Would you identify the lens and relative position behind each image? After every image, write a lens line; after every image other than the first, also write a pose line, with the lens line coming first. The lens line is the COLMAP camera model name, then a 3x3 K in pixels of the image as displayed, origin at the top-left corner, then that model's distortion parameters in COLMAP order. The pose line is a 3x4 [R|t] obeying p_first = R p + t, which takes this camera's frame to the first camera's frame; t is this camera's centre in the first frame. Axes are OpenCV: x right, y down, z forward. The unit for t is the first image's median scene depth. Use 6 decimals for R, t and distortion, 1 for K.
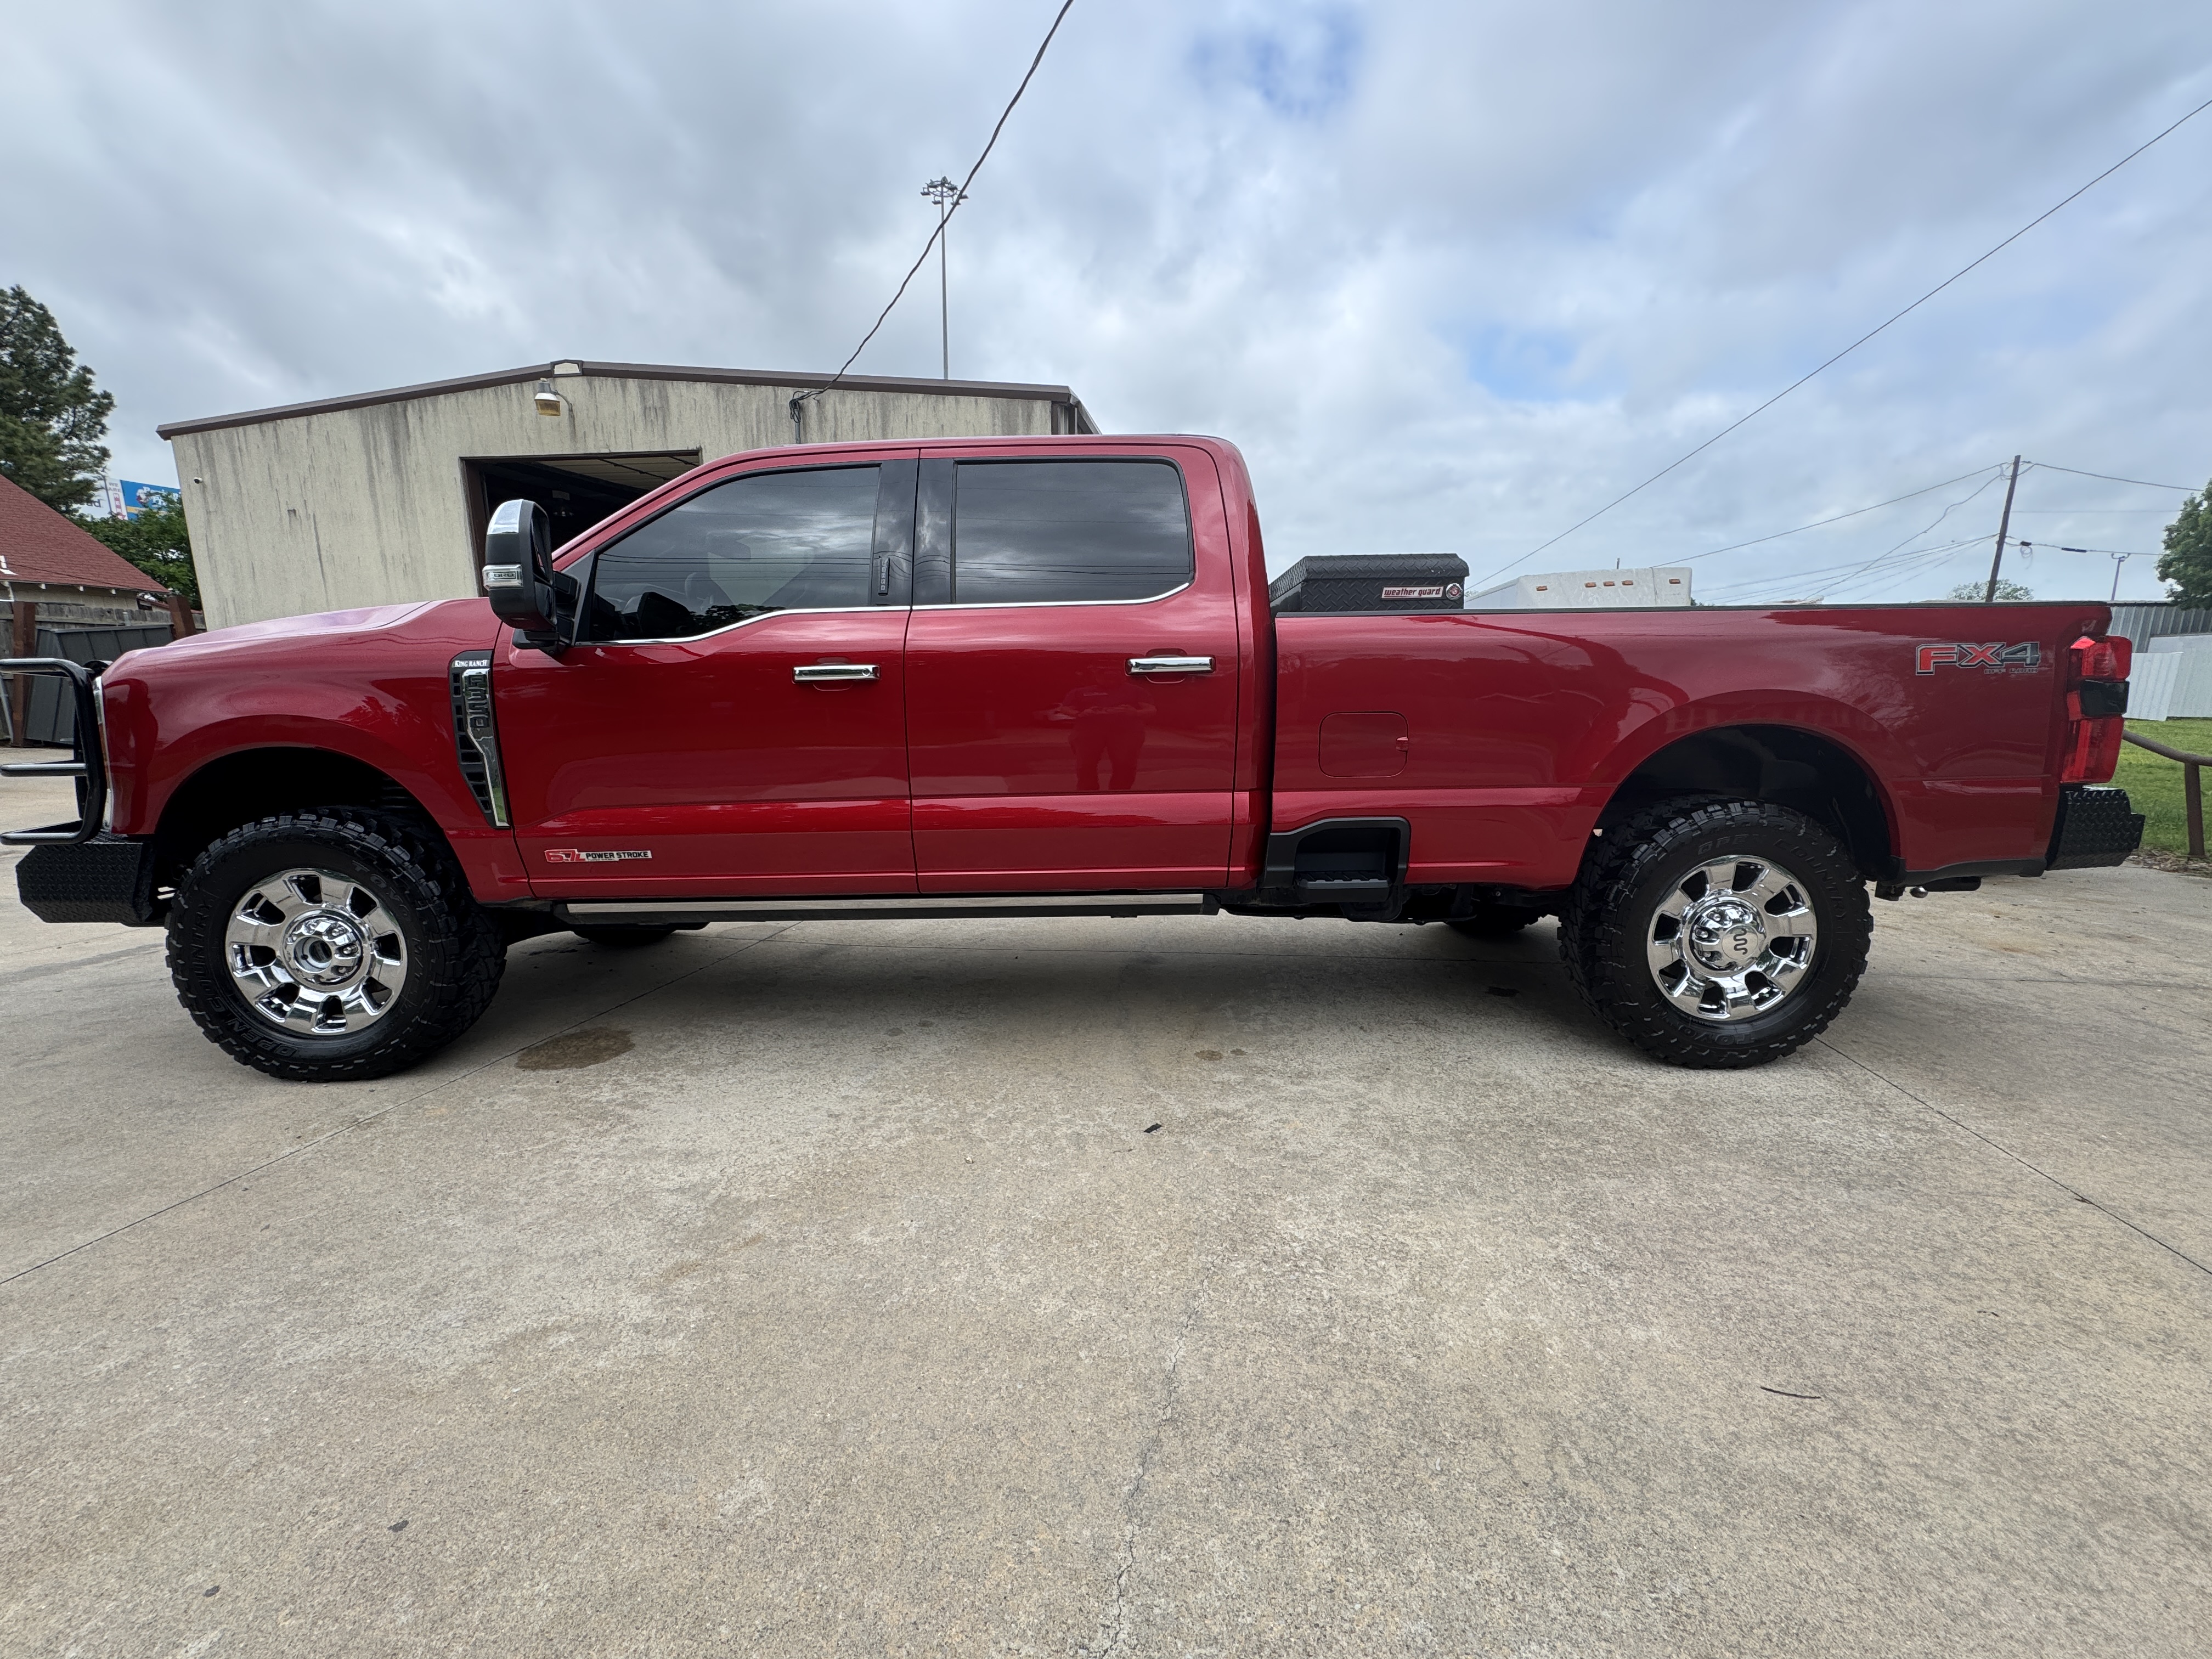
lens RADIAL K [[880.7, 0, 1110.8], [0, 880.7, 837.7], [0, 0, 1]] dist [0.001276, -0.000521]
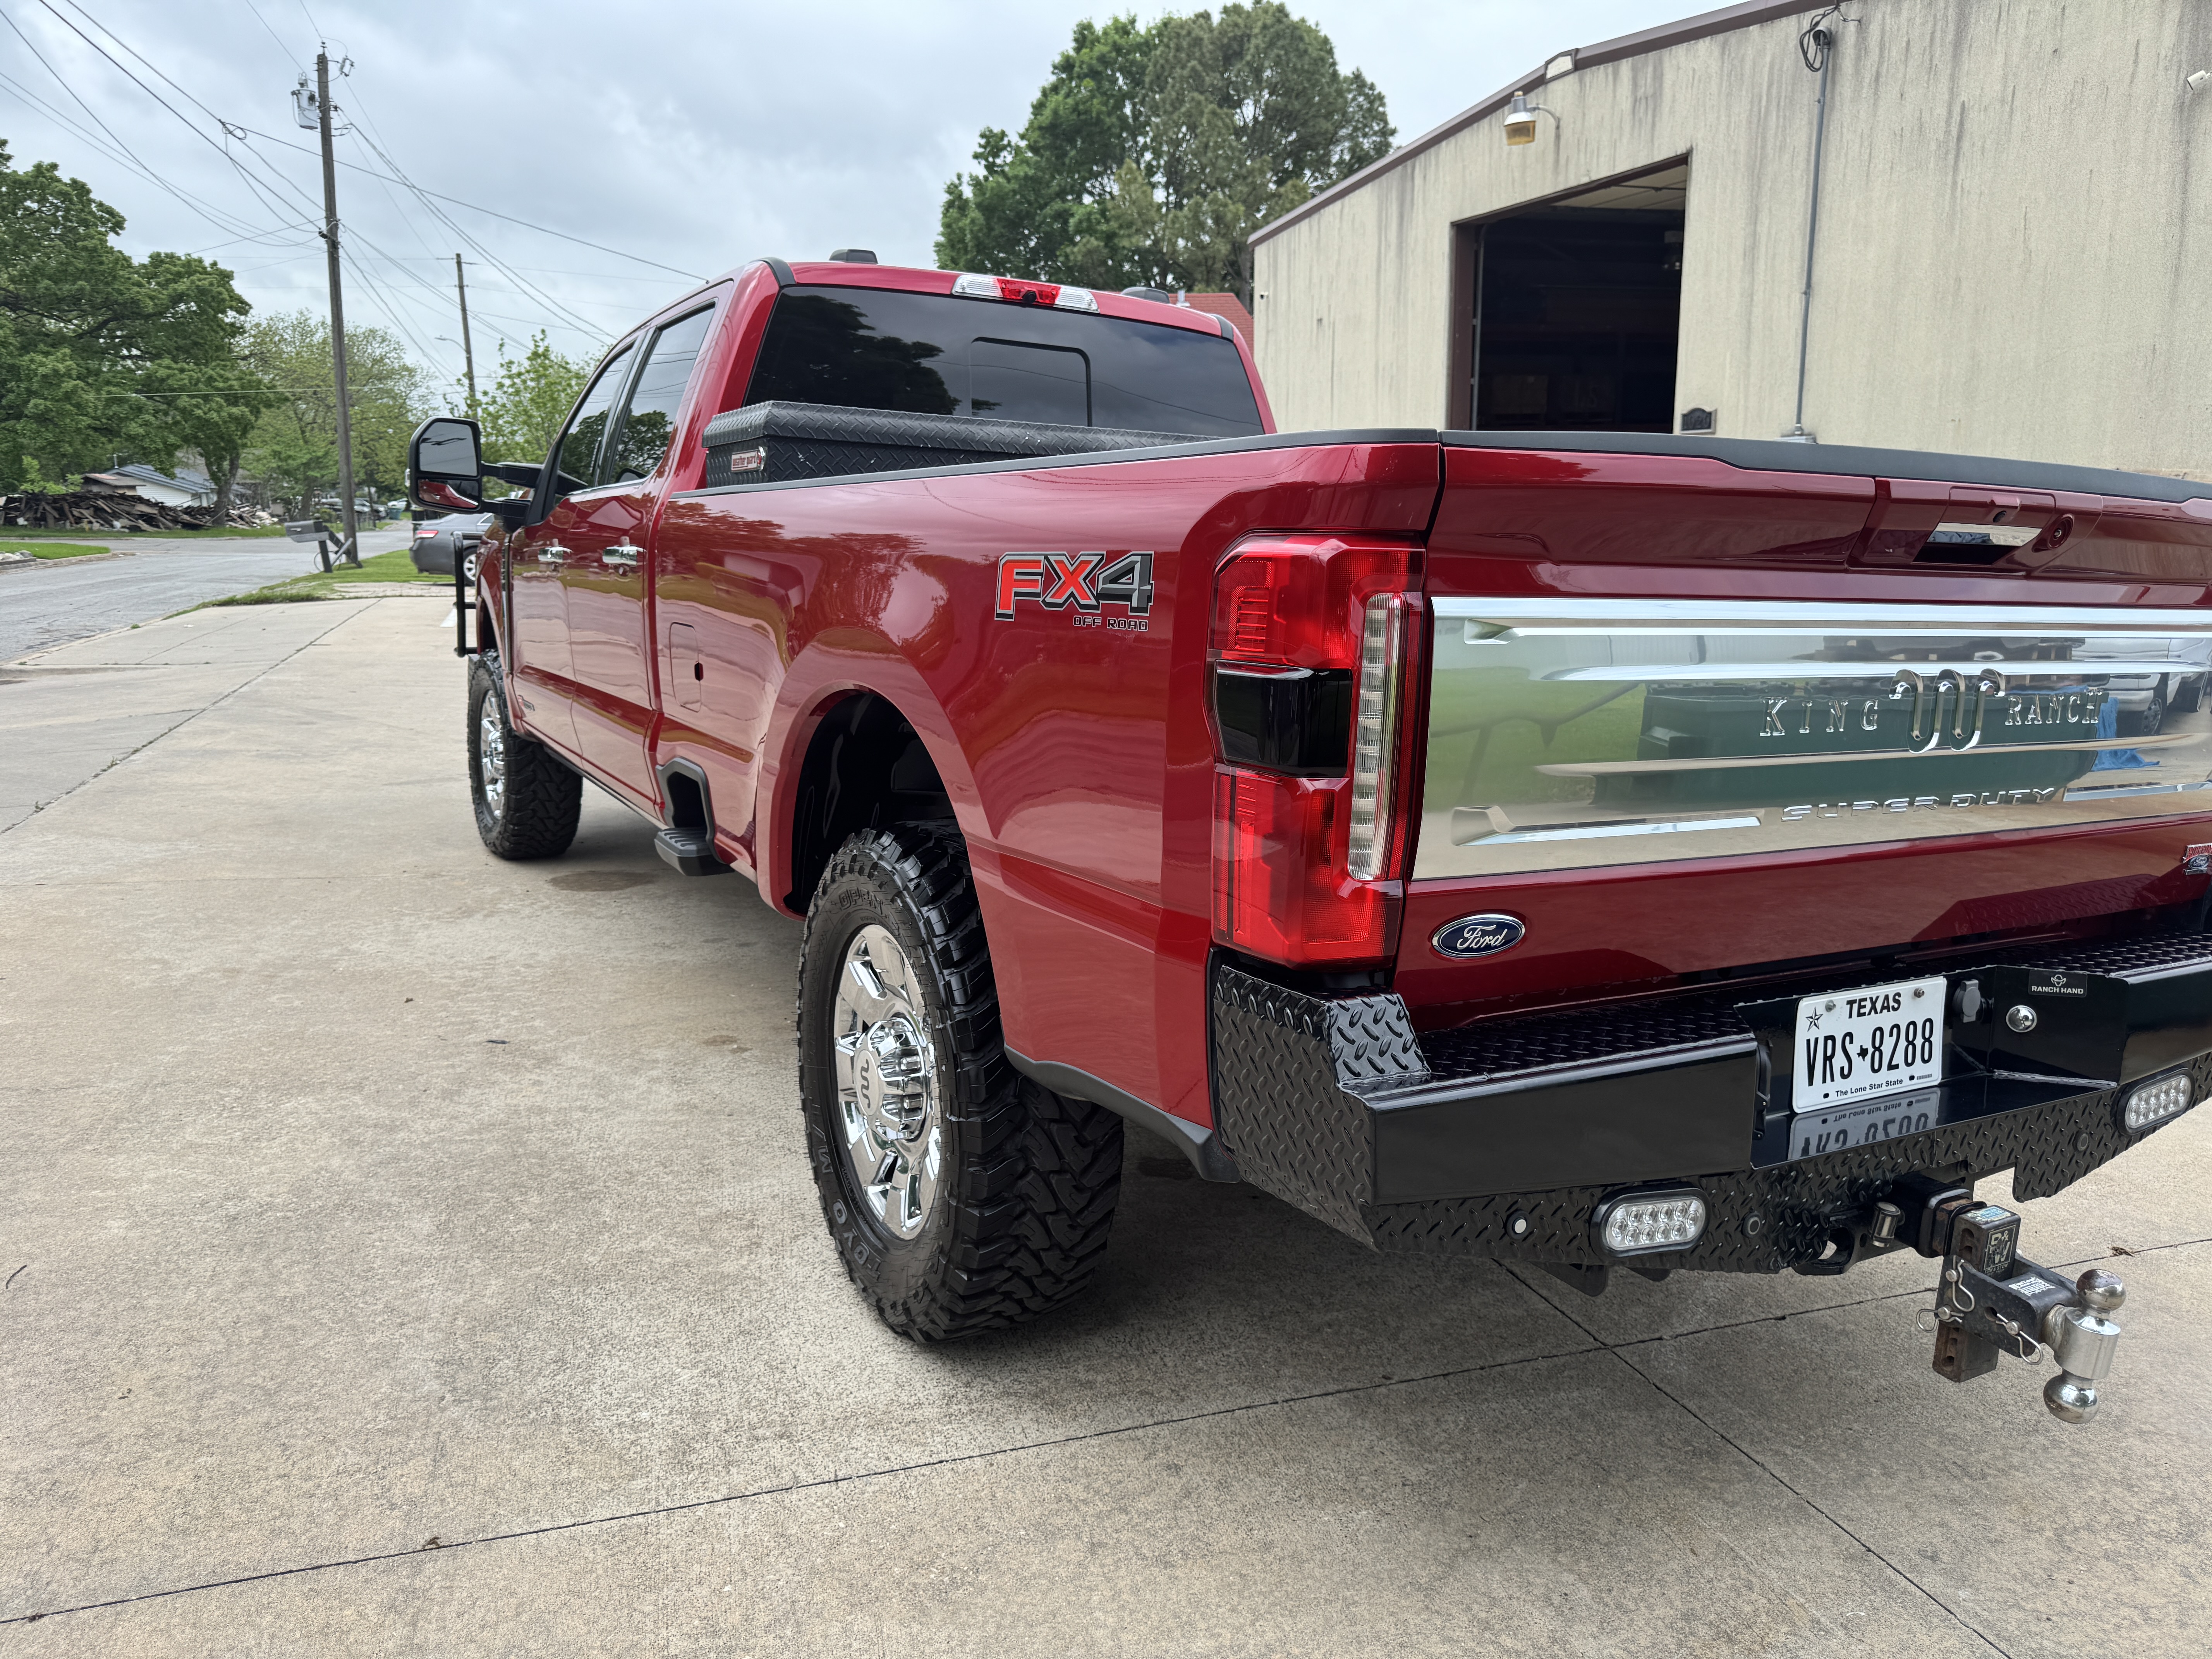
lens RADIAL K [[1577.1, 0, 1106.8], [0, 1577.1, 830.8], [0, 0, 1]] dist [0.049621, -0.067666]
pose [[0.470238, 0.175667, -0.864880, 1.359844], [-0.157264, 0.980984, 0.113744, -0.145530], [0.868415, 0.082528, 0.488923, 0.536906]]
